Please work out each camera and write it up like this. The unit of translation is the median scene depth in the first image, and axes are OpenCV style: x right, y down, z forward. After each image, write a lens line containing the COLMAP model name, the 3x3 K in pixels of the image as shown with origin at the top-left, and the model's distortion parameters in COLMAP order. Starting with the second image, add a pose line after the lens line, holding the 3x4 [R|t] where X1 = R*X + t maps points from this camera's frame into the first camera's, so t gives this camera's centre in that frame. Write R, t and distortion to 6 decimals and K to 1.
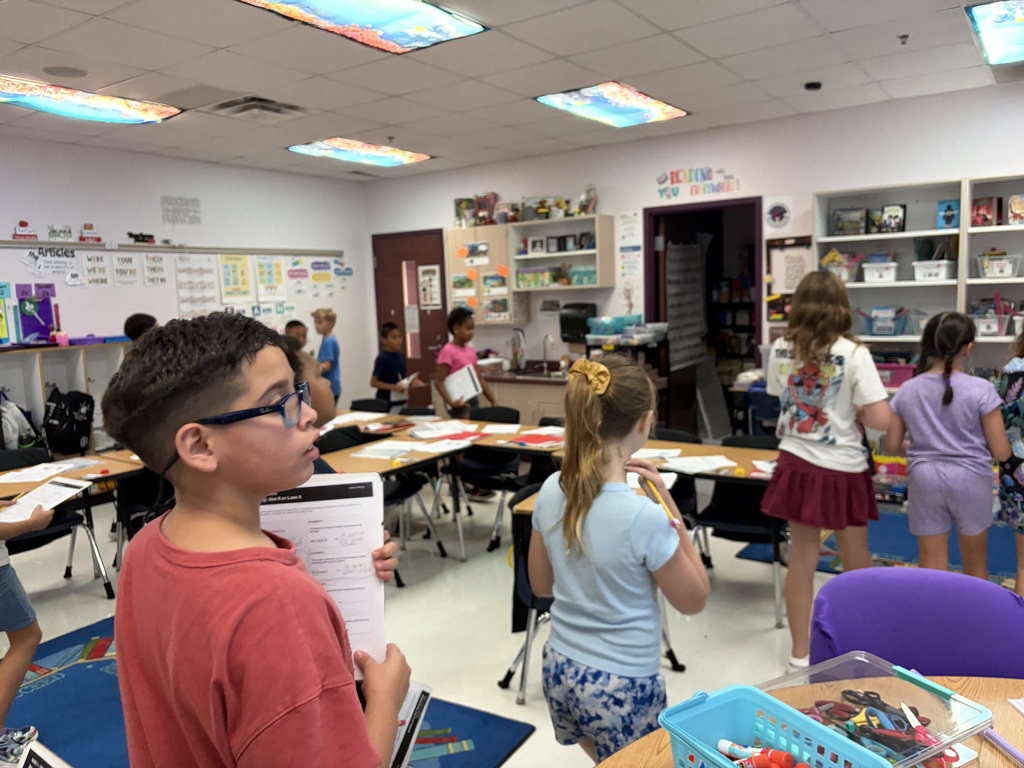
lens RADIAL K [[776.1, 0, 521.8], [0, 776.1, 386.7], [0, 0, 1]] dist [0.060219, -0.084283]
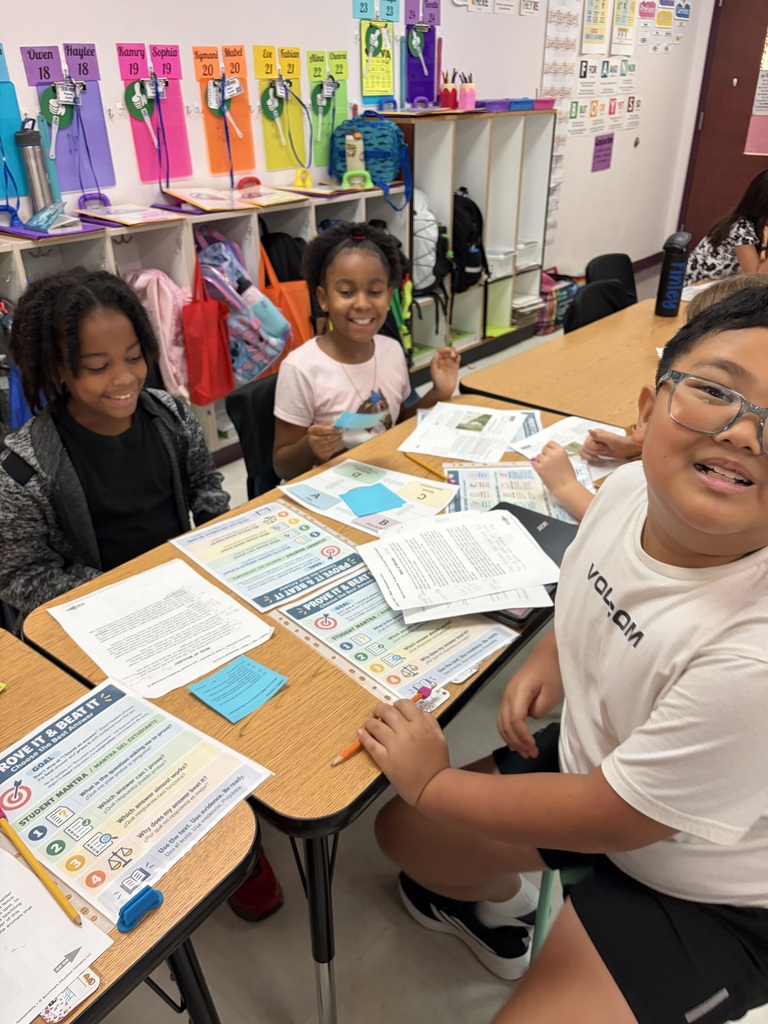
lens RADIAL K [[776.1, 0, 367.6], [0, 776.1, 515.8], [0, 0, 1]] dist [0.060219, -0.084283]
pose [[0.994517, 0.070167, -0.077545, -0.508588], [-0.036017, 0.925944, 0.375938, 0.013271], [0.098181, -0.371084, 0.923394, 0.238865]]
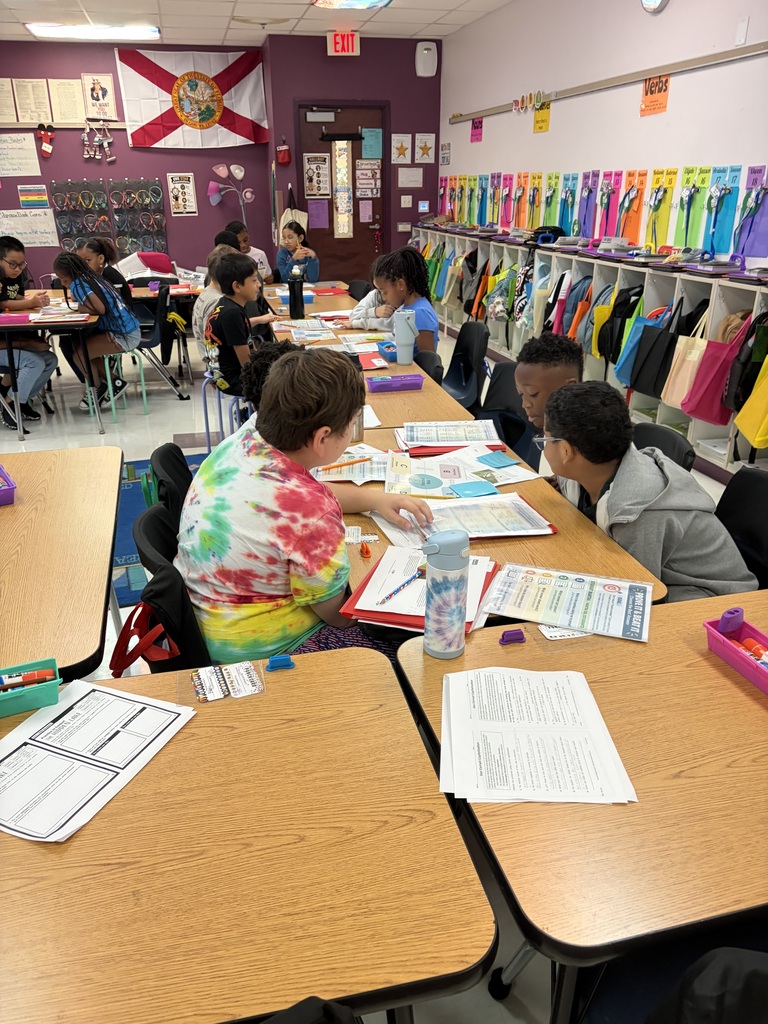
lens RADIAL K [[770.0, 0, 384.0], [0, 770.0, 512.0], [0, 0, 1]] dist [0.057460, -0.076303]
pose [[-0.668423, 0.328615, -0.667250, -0.064313], [-0.053671, 0.873456, 0.483935, -0.084474], [0.741842, 0.359286, -0.566201, 0.840376]]
